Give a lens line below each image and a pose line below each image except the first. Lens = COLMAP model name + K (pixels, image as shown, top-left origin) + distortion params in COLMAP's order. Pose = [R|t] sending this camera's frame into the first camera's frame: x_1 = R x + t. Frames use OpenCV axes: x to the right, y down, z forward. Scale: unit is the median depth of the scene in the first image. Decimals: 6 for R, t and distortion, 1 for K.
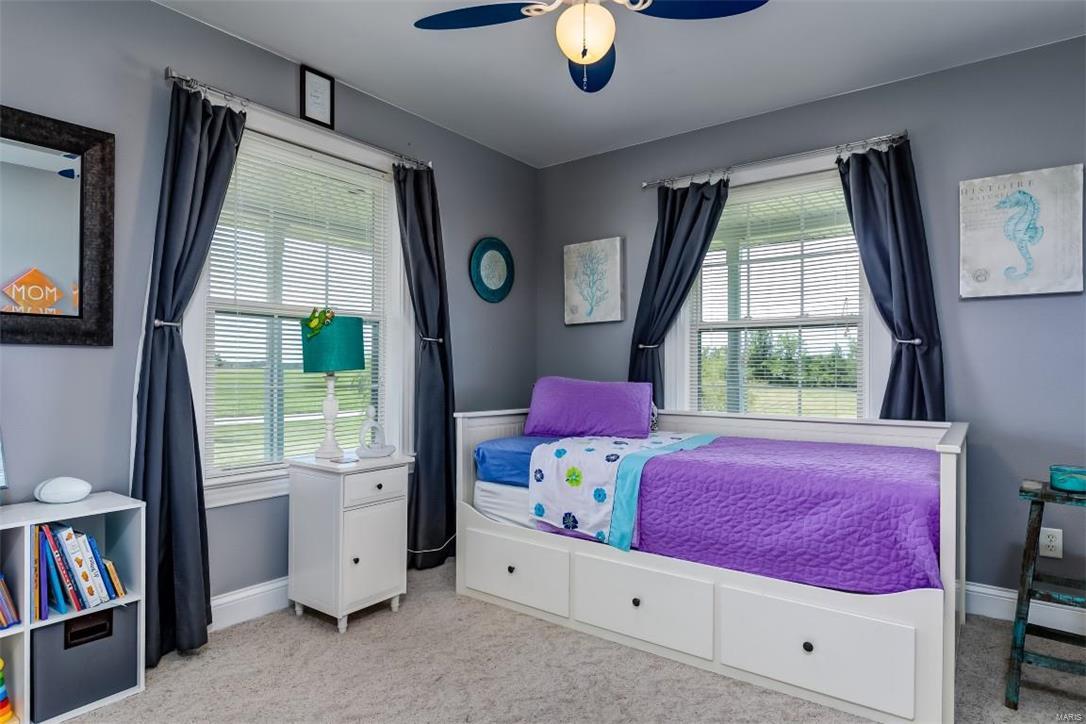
lens RADIAL K [[611.5, 0, 543.0], [0, 611.5, 362.0], [0, 0, 1]] dist [0.000295, -0.000202]
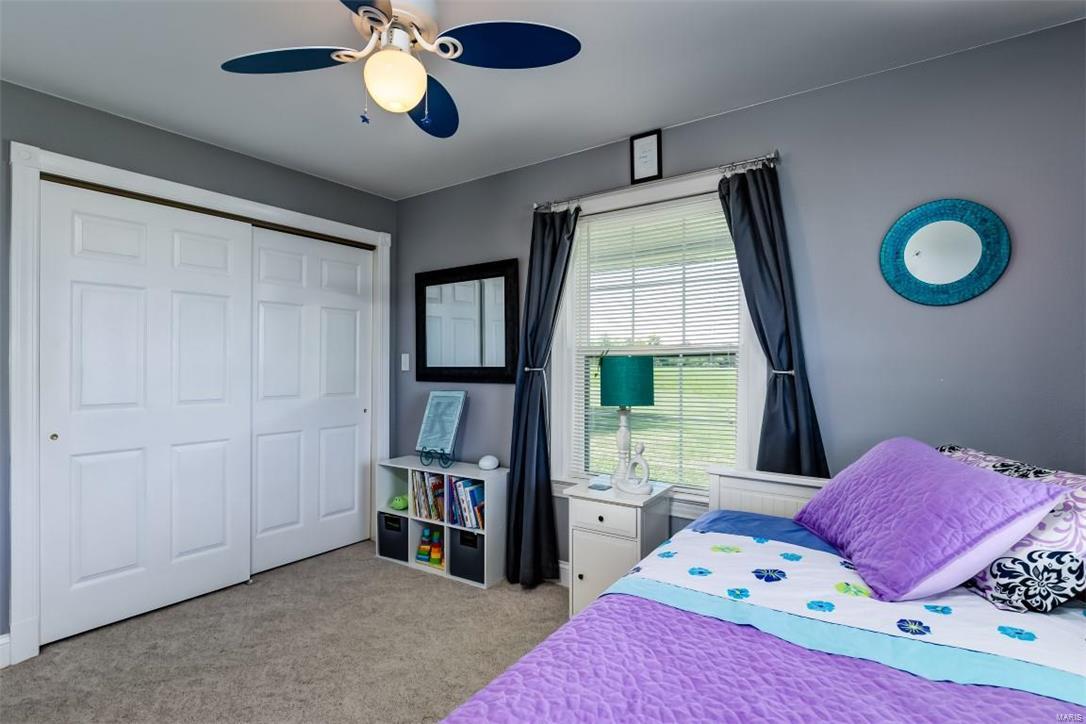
lens RADIAL K [[539.6, 0, 543.0], [0, 539.6, 362.0], [0, 0, 1]] dist [-0.001337, -0.000017]
pose [[0.028229, -0.018694, -0.999427, 0.678208], [0.006642, 0.999807, -0.018513, -0.049706], [0.999579, -0.006116, 0.028348, 0.891137]]
